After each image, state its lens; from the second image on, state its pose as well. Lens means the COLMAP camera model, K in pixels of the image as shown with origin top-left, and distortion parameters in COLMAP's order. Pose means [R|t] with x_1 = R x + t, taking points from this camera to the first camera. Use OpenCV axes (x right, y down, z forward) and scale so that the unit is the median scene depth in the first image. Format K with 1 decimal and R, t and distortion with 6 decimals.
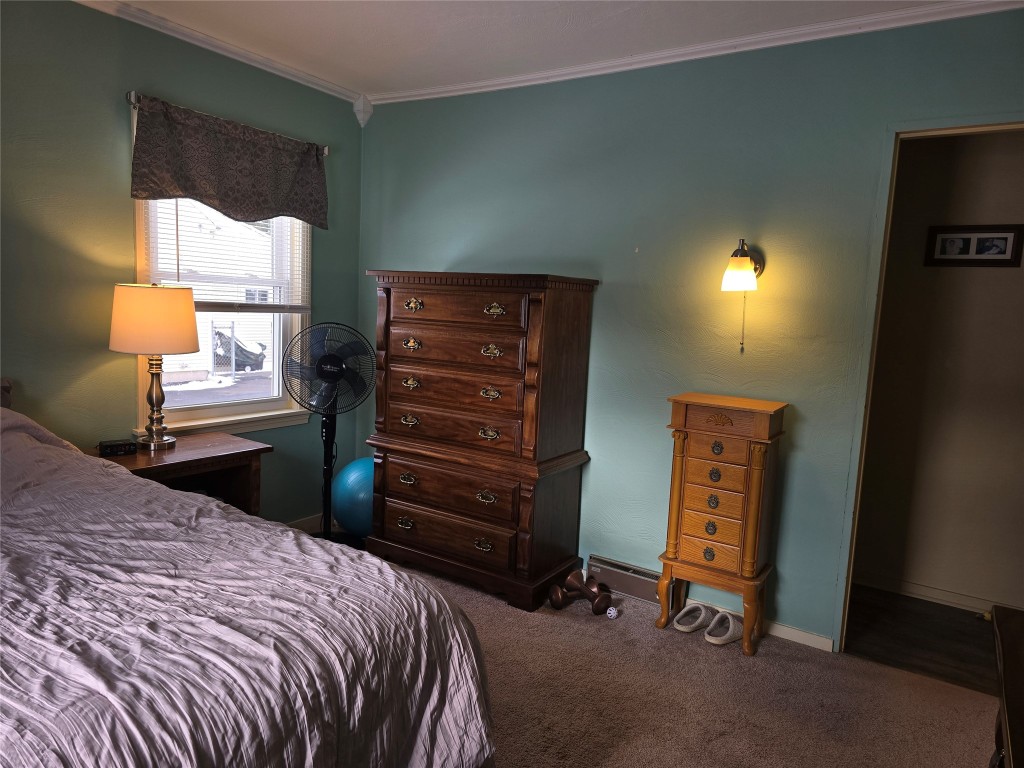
lens RADIAL K [[696.1, 0, 516.1], [0, 696.1, 376.4], [0, 0, 1]] dist [0.077141, -0.076657]
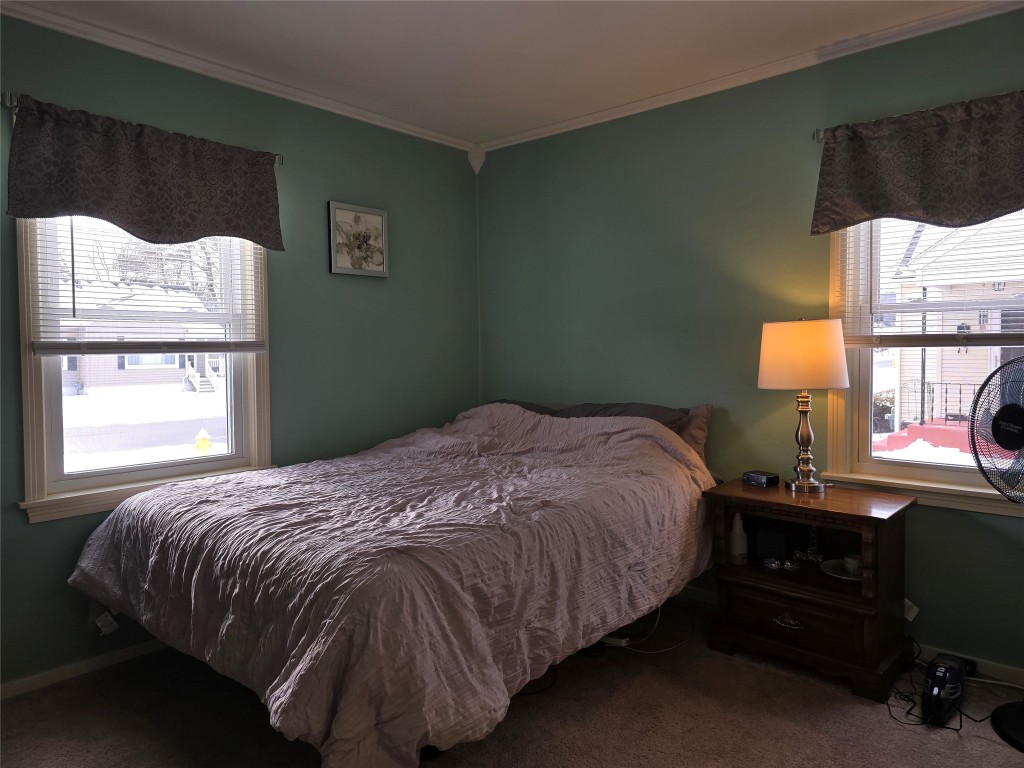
lens RADIAL K [[696.1, 0, 516.1], [0, 696.1, 376.4], [0, 0, 1]] dist [0.077141, -0.076657]
pose [[-0.156476, -0.013121, -0.987595, 0.488035], [-0.105309, 0.994434, 0.003473, -0.013241], [0.982052, 0.104546, -0.156987, 0.744633]]
